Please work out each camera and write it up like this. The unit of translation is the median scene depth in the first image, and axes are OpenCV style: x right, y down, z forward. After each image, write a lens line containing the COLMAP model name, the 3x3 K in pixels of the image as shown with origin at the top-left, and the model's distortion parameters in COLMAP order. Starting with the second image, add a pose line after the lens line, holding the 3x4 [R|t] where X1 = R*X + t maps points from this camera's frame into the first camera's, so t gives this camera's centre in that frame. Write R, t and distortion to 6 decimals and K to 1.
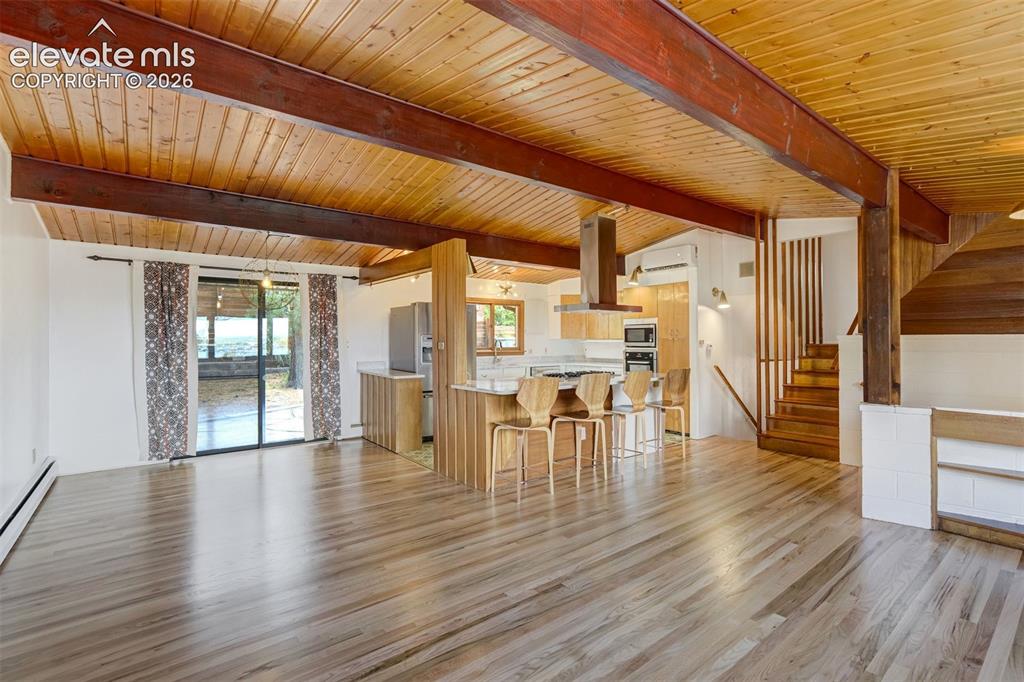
lens RADIAL K [[468.5, 0, 524.1], [0, 468.5, 342.6], [0, 0, 1]] dist [-0.004310, 0.000384]
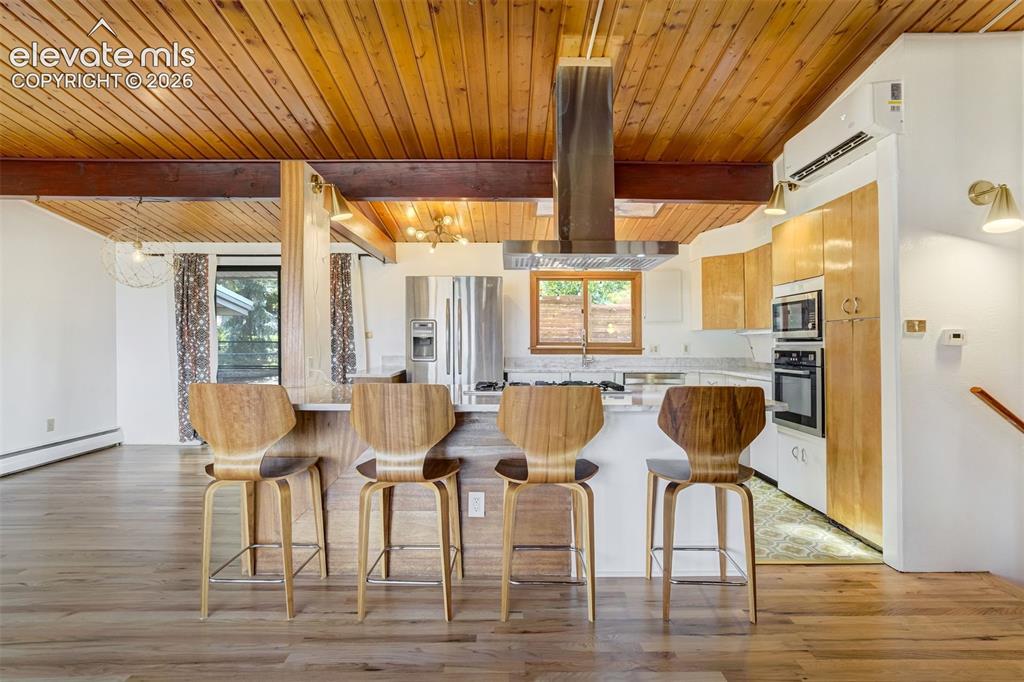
lens RADIAL K [[468.5, 0, 524.1], [0, 468.5, 342.6], [0, 0, 1]] dist [-0.004310, 0.000384]
pose [[0.793847, 0.004151, -0.608104, 0.329566], [-0.009688, 0.999936, -0.005822, 0.017824], [0.608041, 0.010513, 0.793836, 0.455163]]
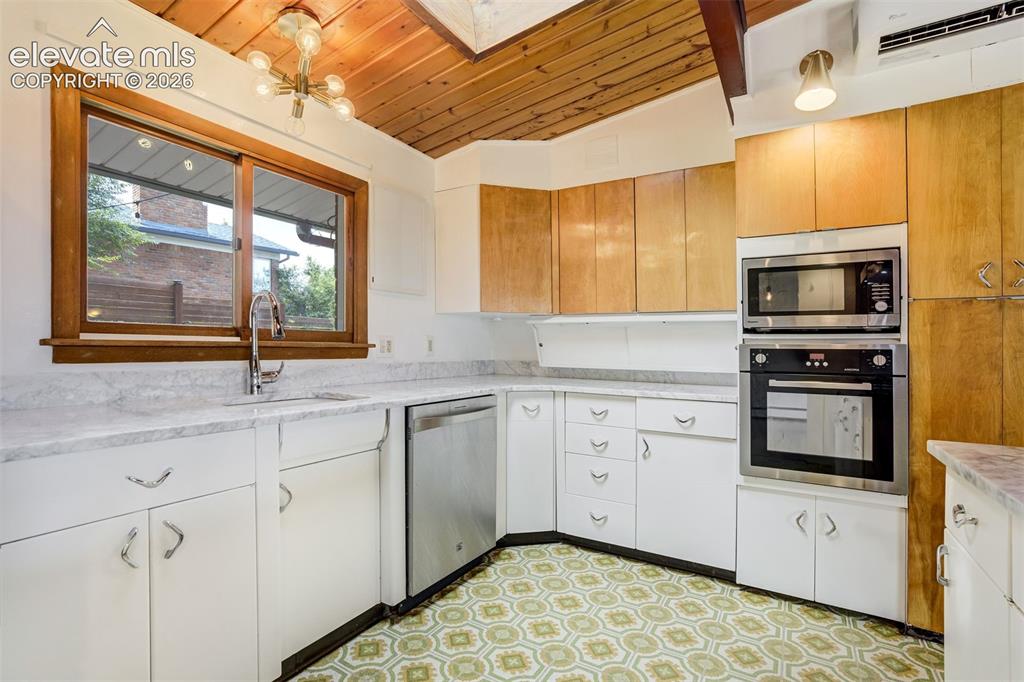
lens RADIAL K [[475.7, 0, 514.6], [0, 475.7, 343.9], [0, 0, 1]] dist [-0.000603, 0.000608]
pose [[0.936864, 0.017097, 0.349276, -0.022456], [-0.013433, 0.999826, -0.012911, 0.023786], [-0.349436, 0.007404, 0.936931, 0.813632]]
